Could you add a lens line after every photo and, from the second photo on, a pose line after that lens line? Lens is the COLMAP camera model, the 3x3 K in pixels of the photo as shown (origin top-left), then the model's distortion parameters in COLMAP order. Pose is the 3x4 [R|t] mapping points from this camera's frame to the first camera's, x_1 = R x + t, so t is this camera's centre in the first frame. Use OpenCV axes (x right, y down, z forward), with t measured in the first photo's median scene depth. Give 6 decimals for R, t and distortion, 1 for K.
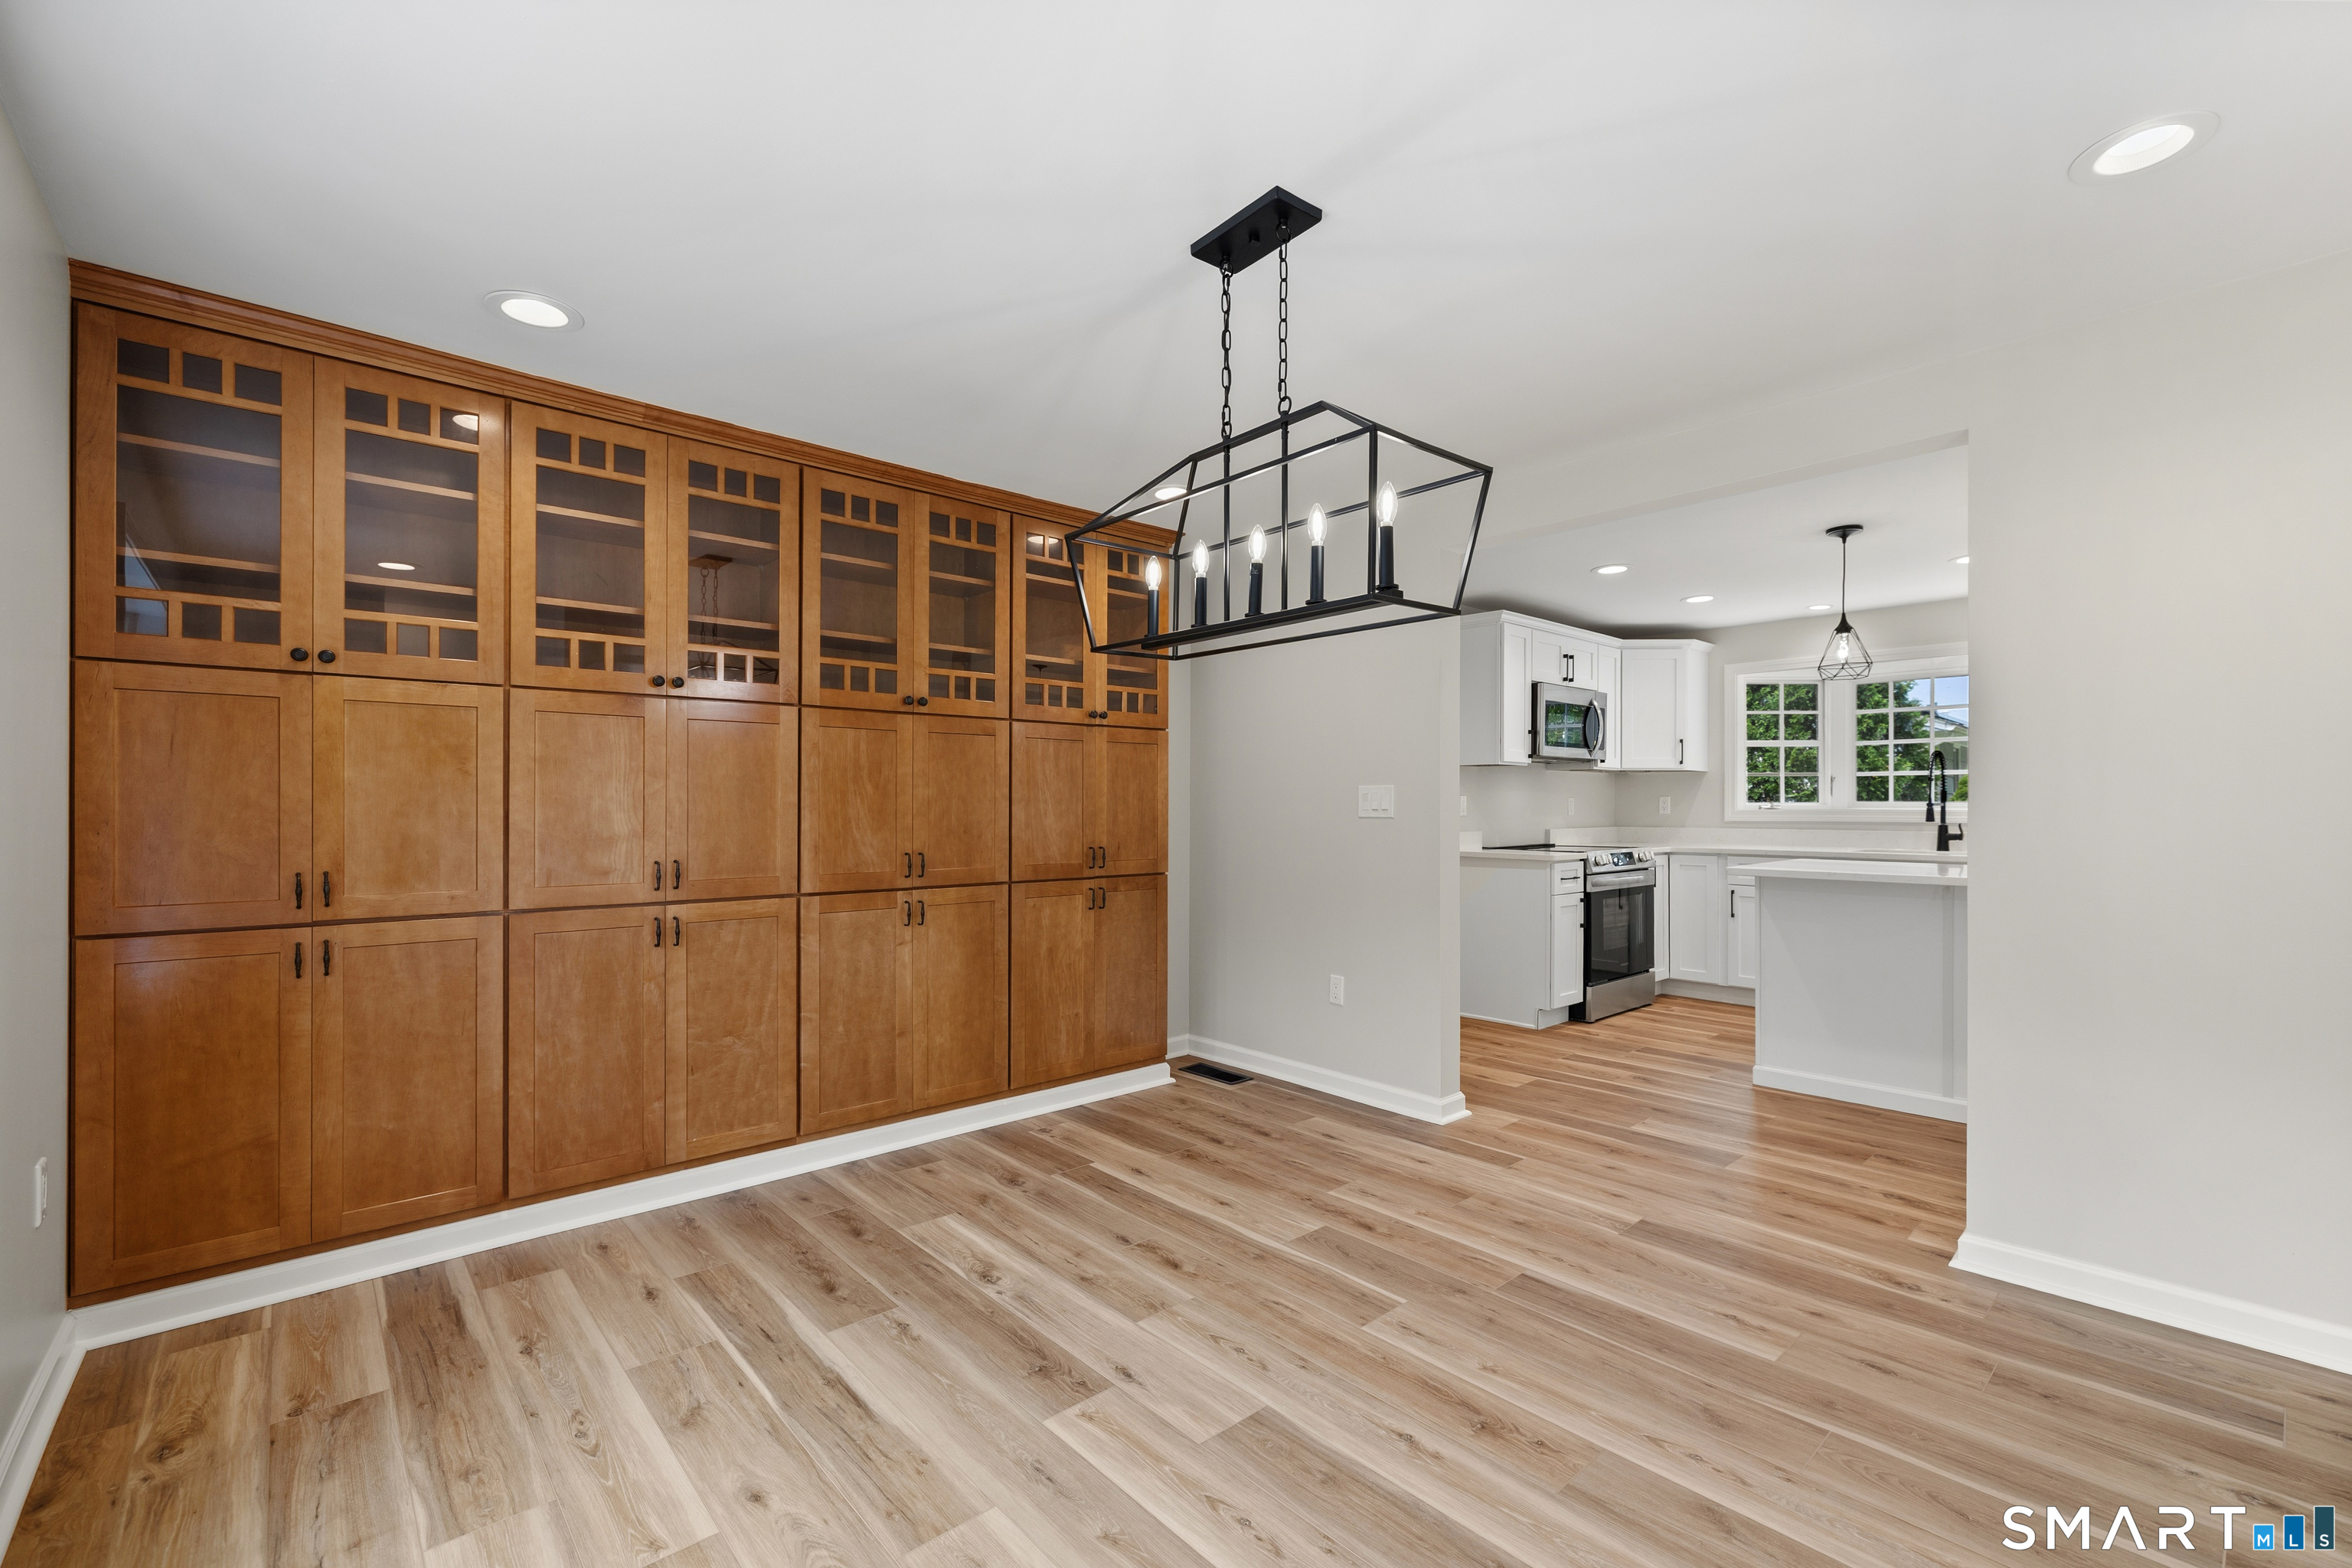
lens RADIAL K [[1009.4, 0, 1198.7], [0, 1009.4, 802.3], [0, 0, 1]] dist [0.002123, -0.000039]
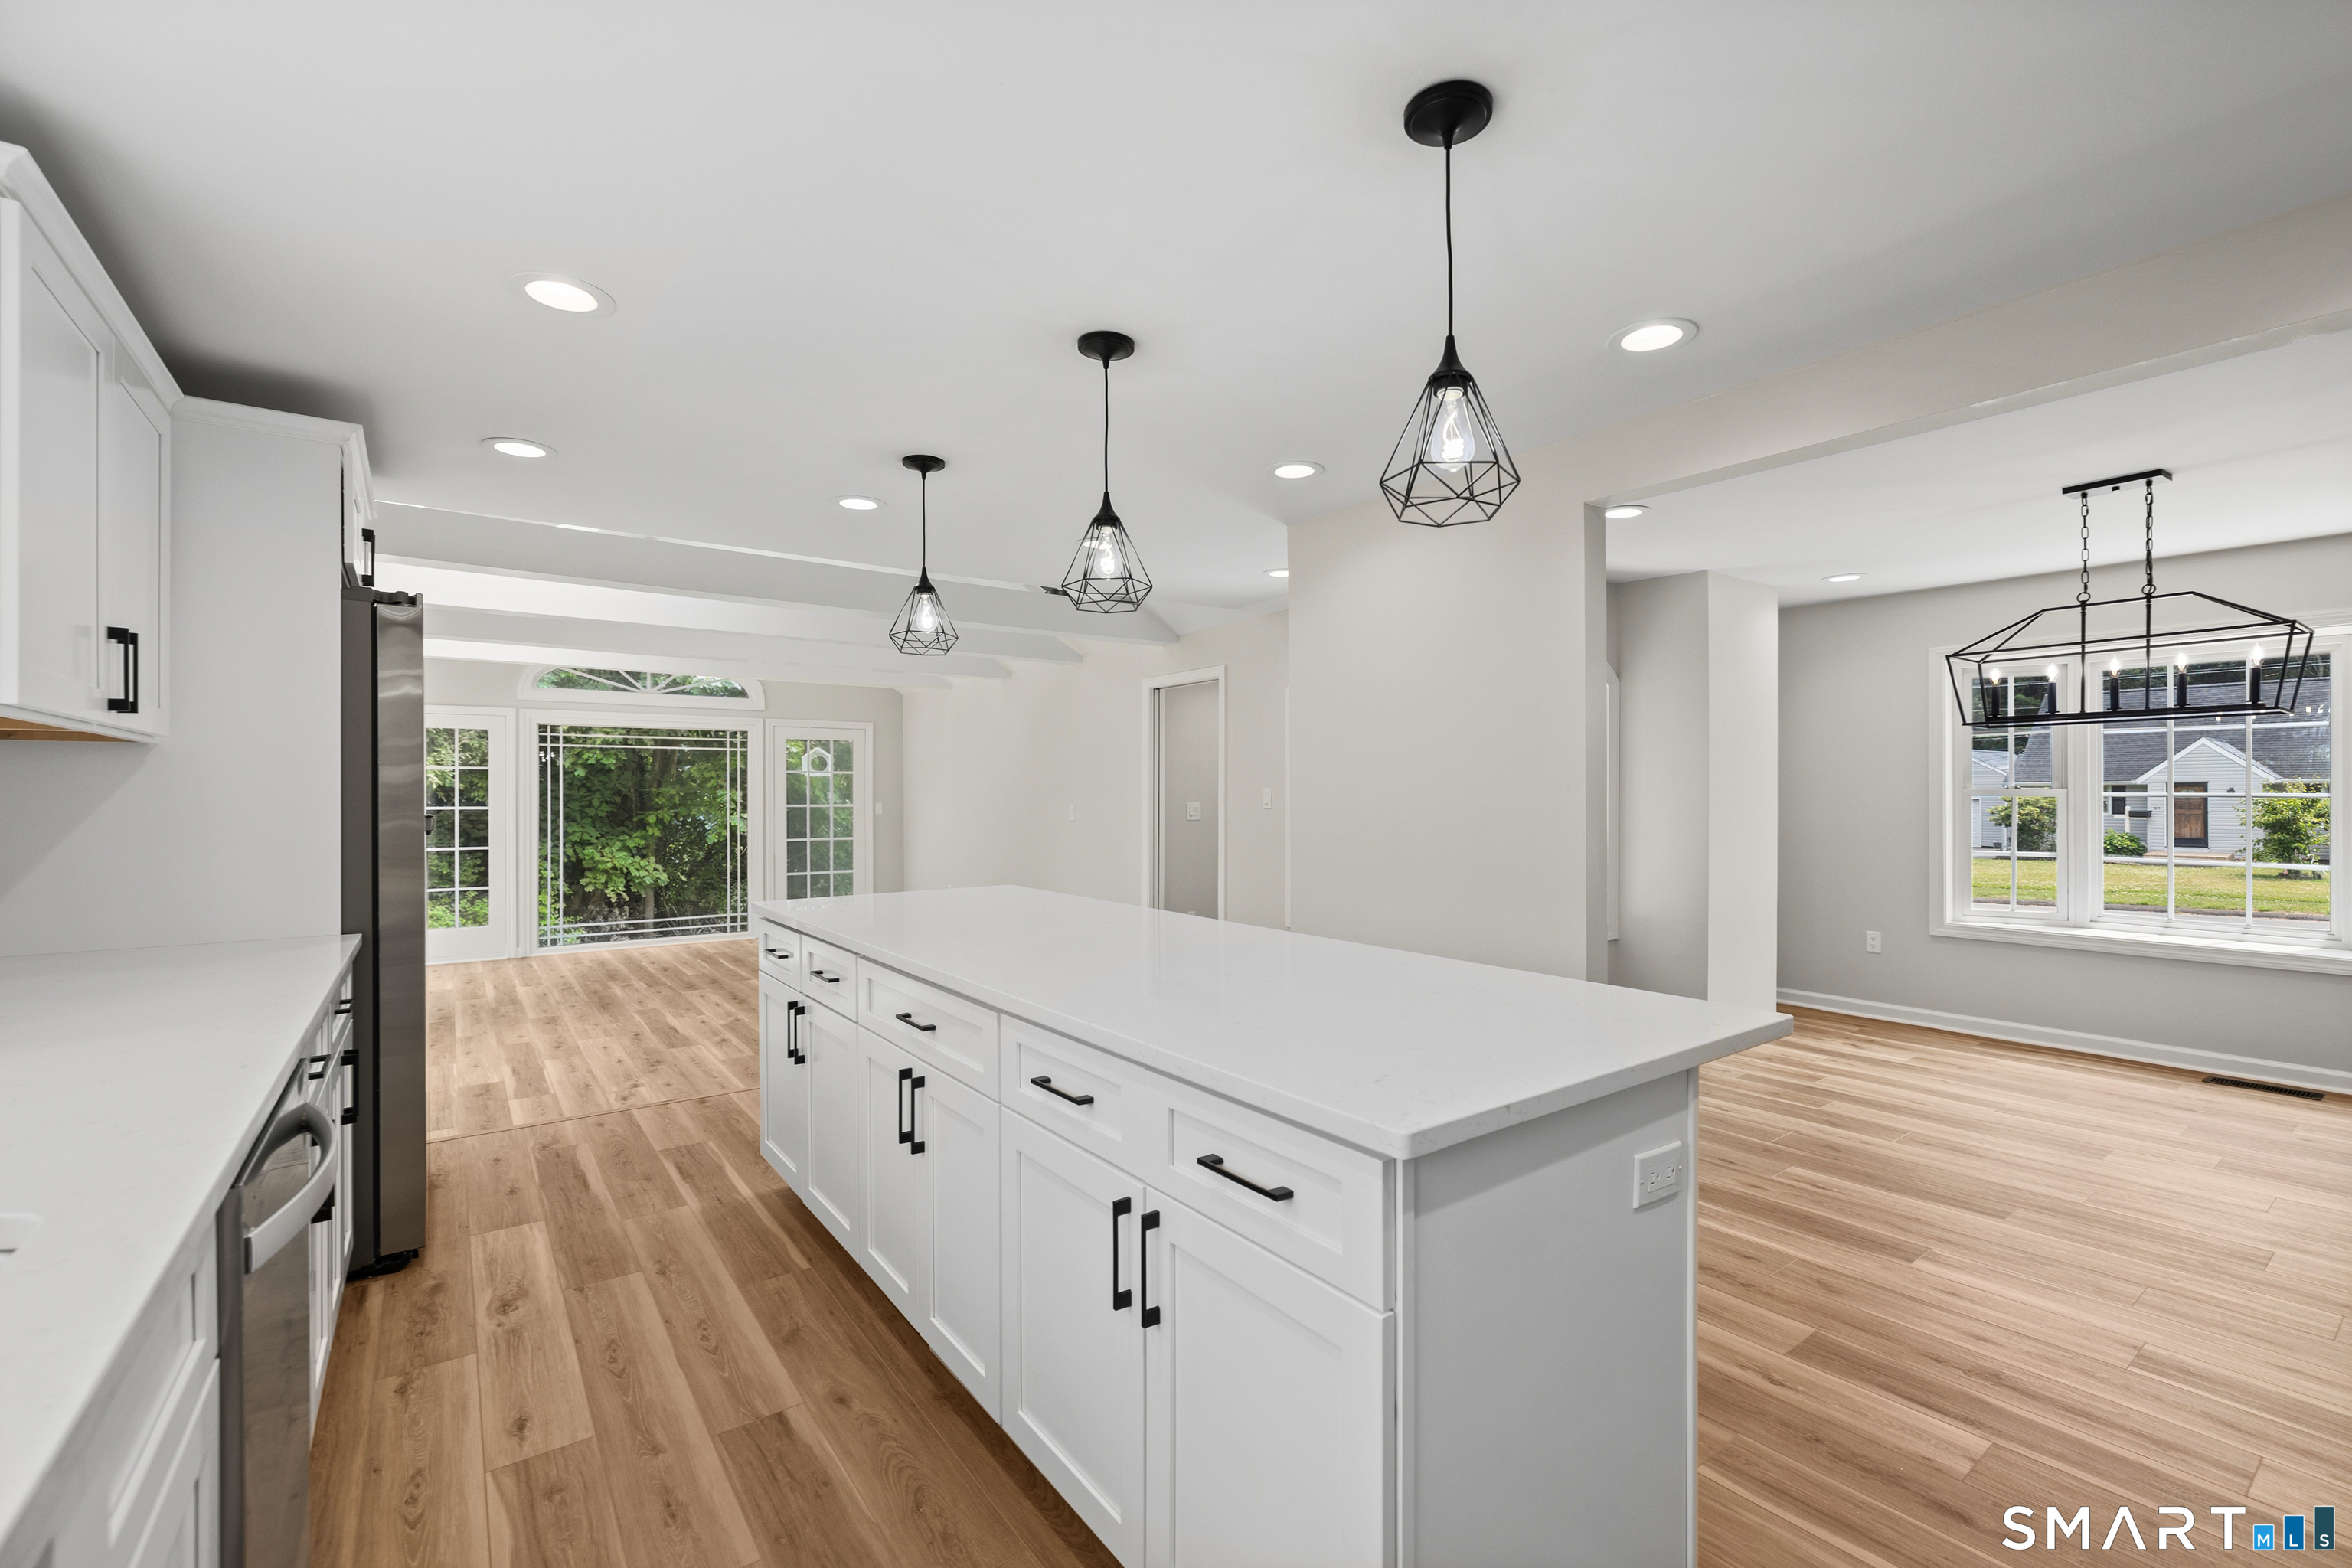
lens RADIAL K [[1008.7, 0, 1199.4], [0, 1008.7, 790.3], [0, 0, 1]] dist [-0.000463, 0.000355]
pose [[-0.995611, 0.003479, 0.093527, 0.815900], [0.003164, 0.999989, -0.003524, -0.024155], [-0.093539, -0.003212, -0.995610, 1.614107]]
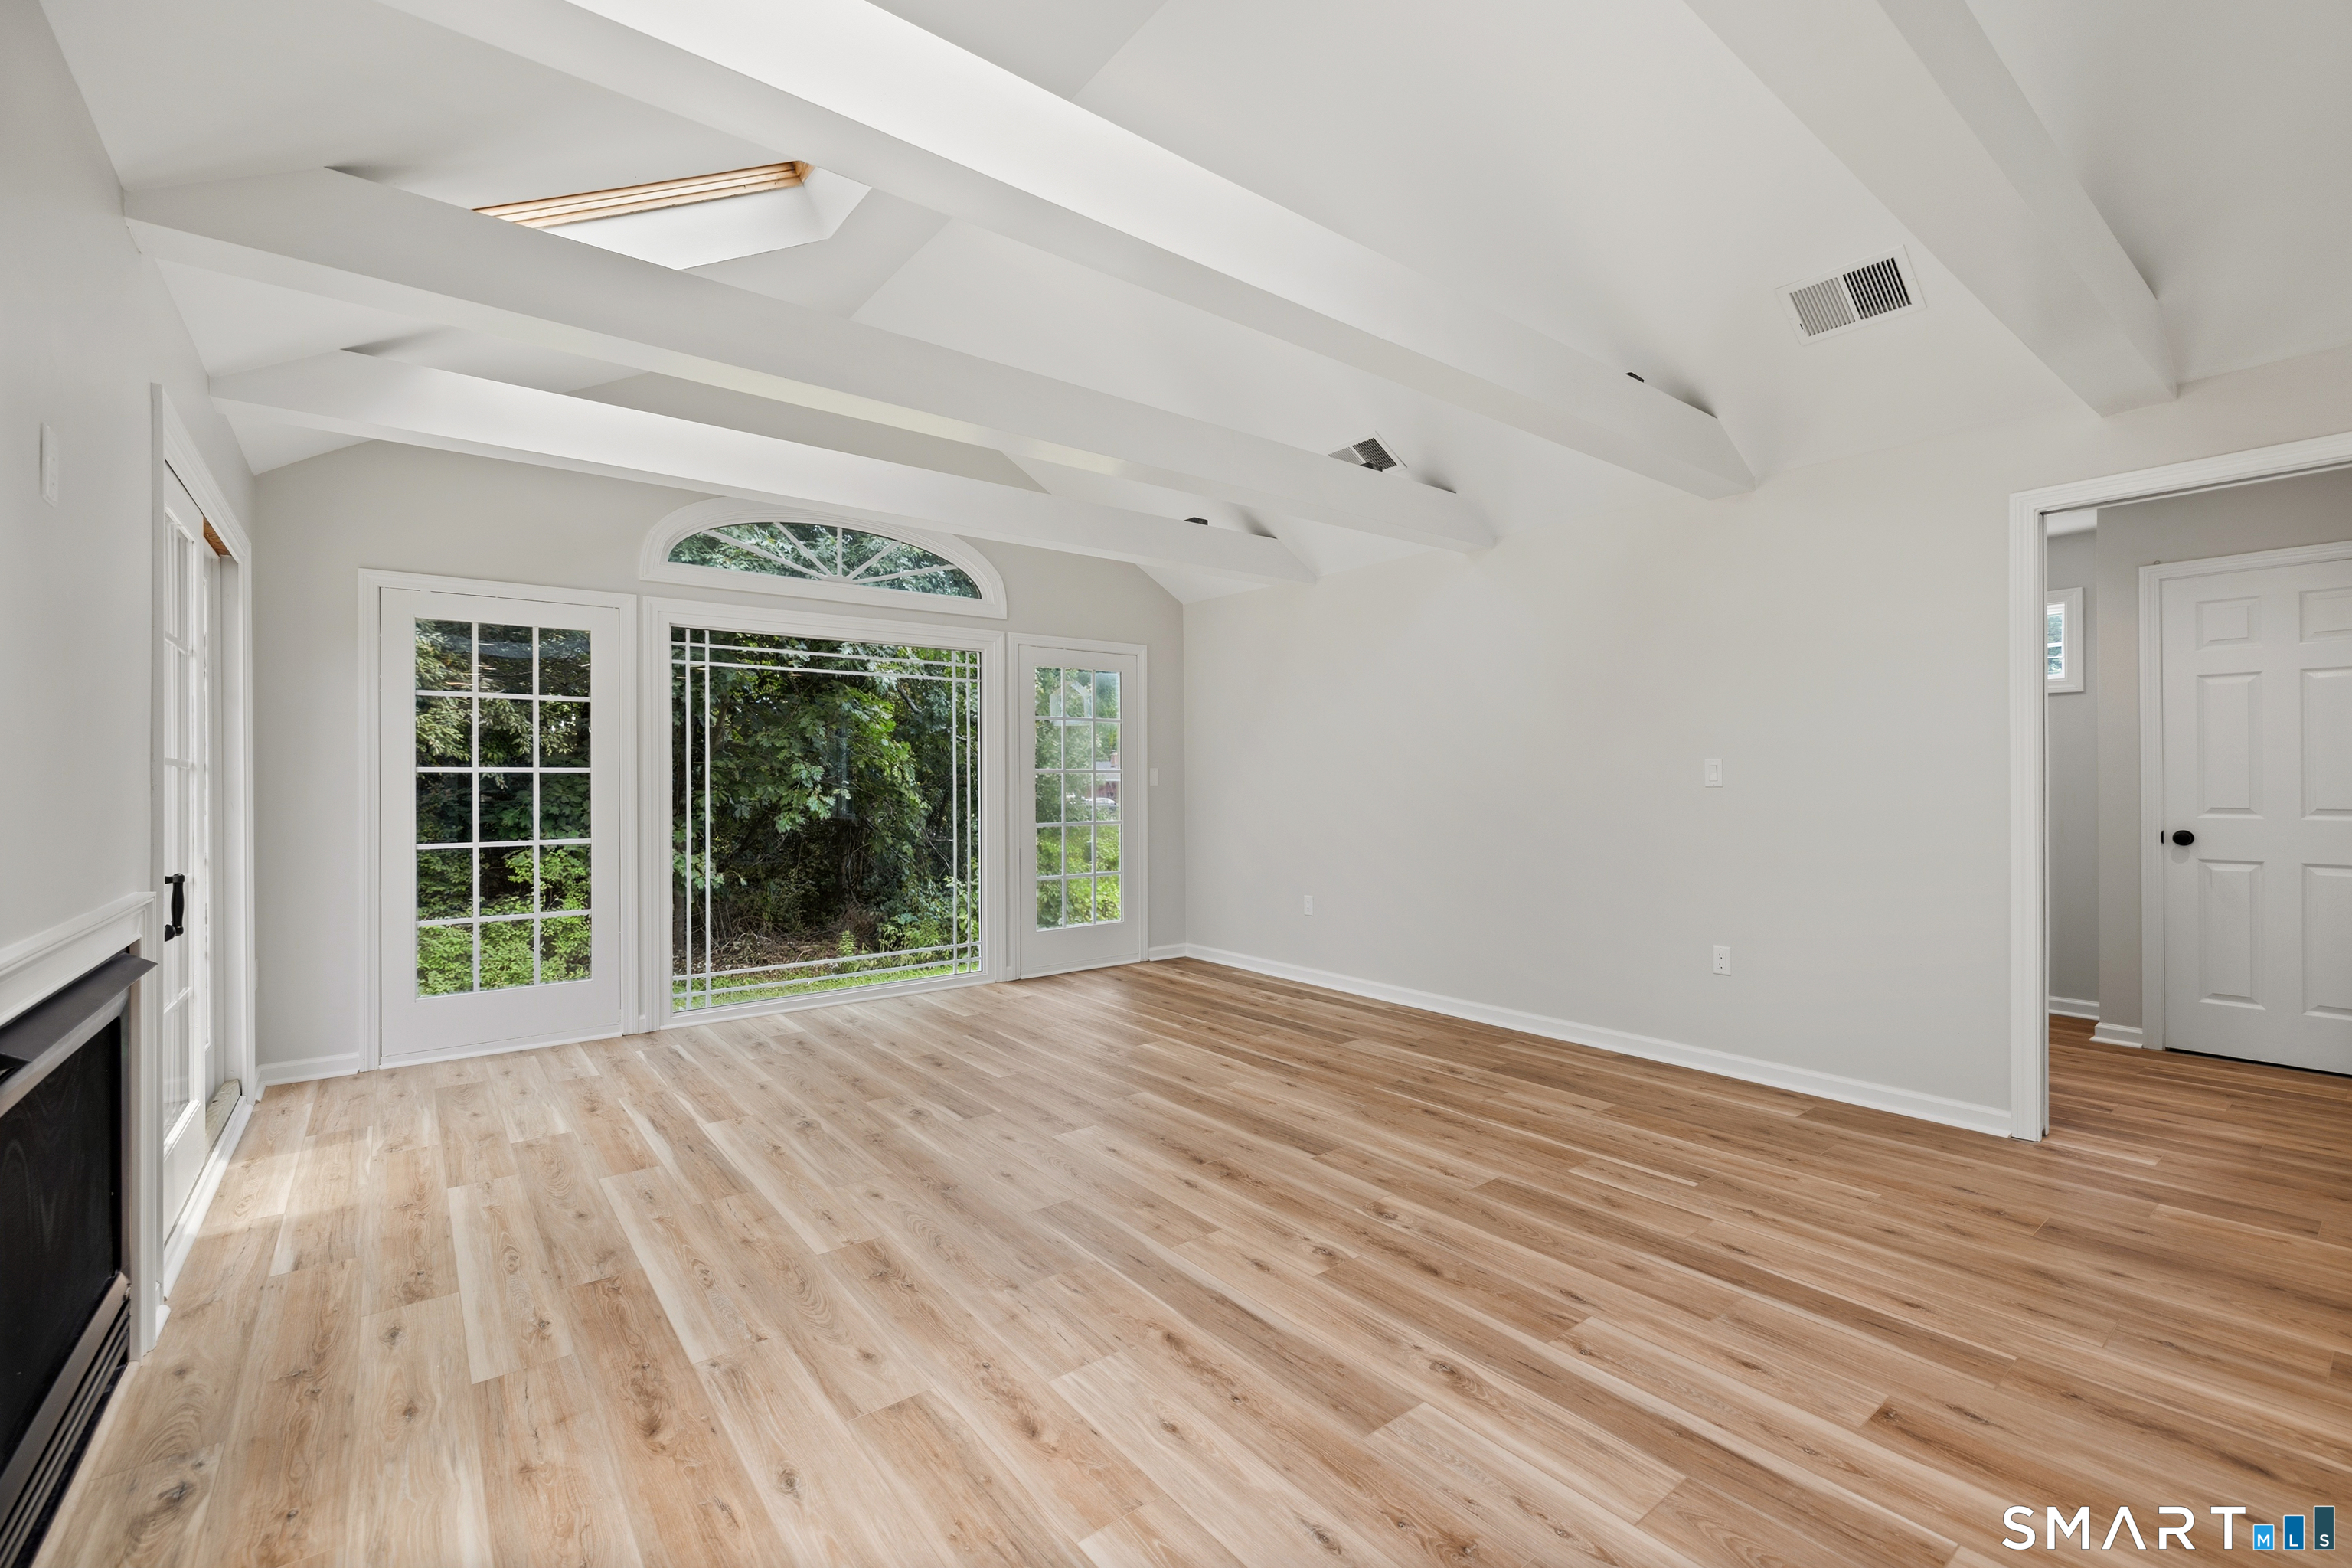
lens RADIAL K [[1009.4, 0, 1198.7], [0, 1009.4, 802.3], [0, 0, 1]] dist [0.002123, -0.000039]
pose [[-0.997960, 0.001316, 0.063836, 1.778006], [0.002554, 0.999810, 0.019312, 0.021456], [-0.063798, 0.019436, -0.997774, 0.726653]]
